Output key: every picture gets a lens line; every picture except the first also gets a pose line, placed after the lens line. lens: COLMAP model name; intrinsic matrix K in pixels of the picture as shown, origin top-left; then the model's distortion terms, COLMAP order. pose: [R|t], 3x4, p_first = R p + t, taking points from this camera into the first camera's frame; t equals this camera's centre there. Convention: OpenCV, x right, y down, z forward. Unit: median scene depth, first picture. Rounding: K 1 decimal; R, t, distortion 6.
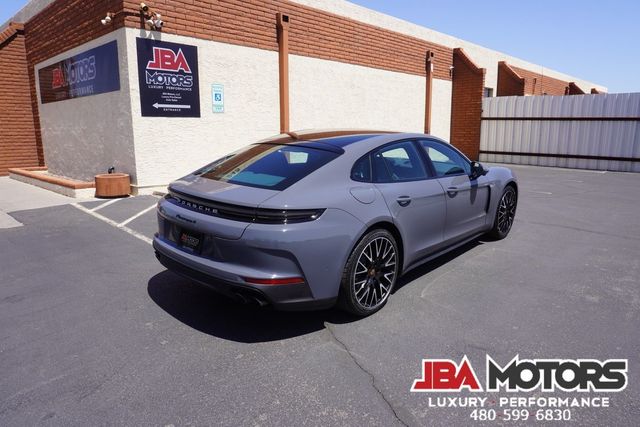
lens RADIAL K [[426.2, 0, 321.2], [0, 426.2, 211.8], [0, 0, 1]] dist [-0.048671, 0.026788]
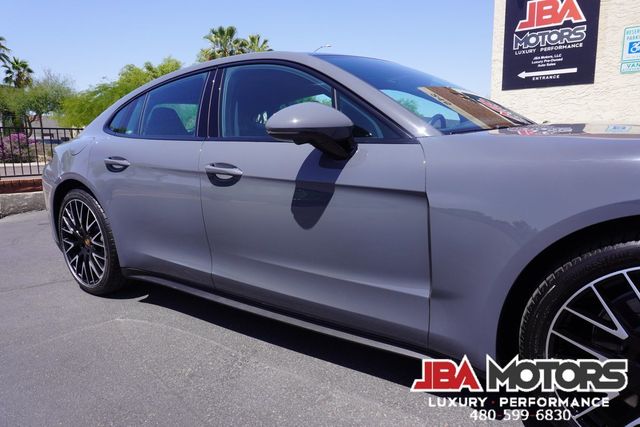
lens RADIAL K [[426.2, 0, 319.4], [0, 426.2, 209.9], [0, 0, 1]] dist [-0.048671, 0.026788]
pose [[0.096760, 0.159791, -0.982397, 0.392484], [-0.170224, 0.975143, 0.141845, -0.046462], [0.980643, 0.153502, 0.121555, 0.543904]]
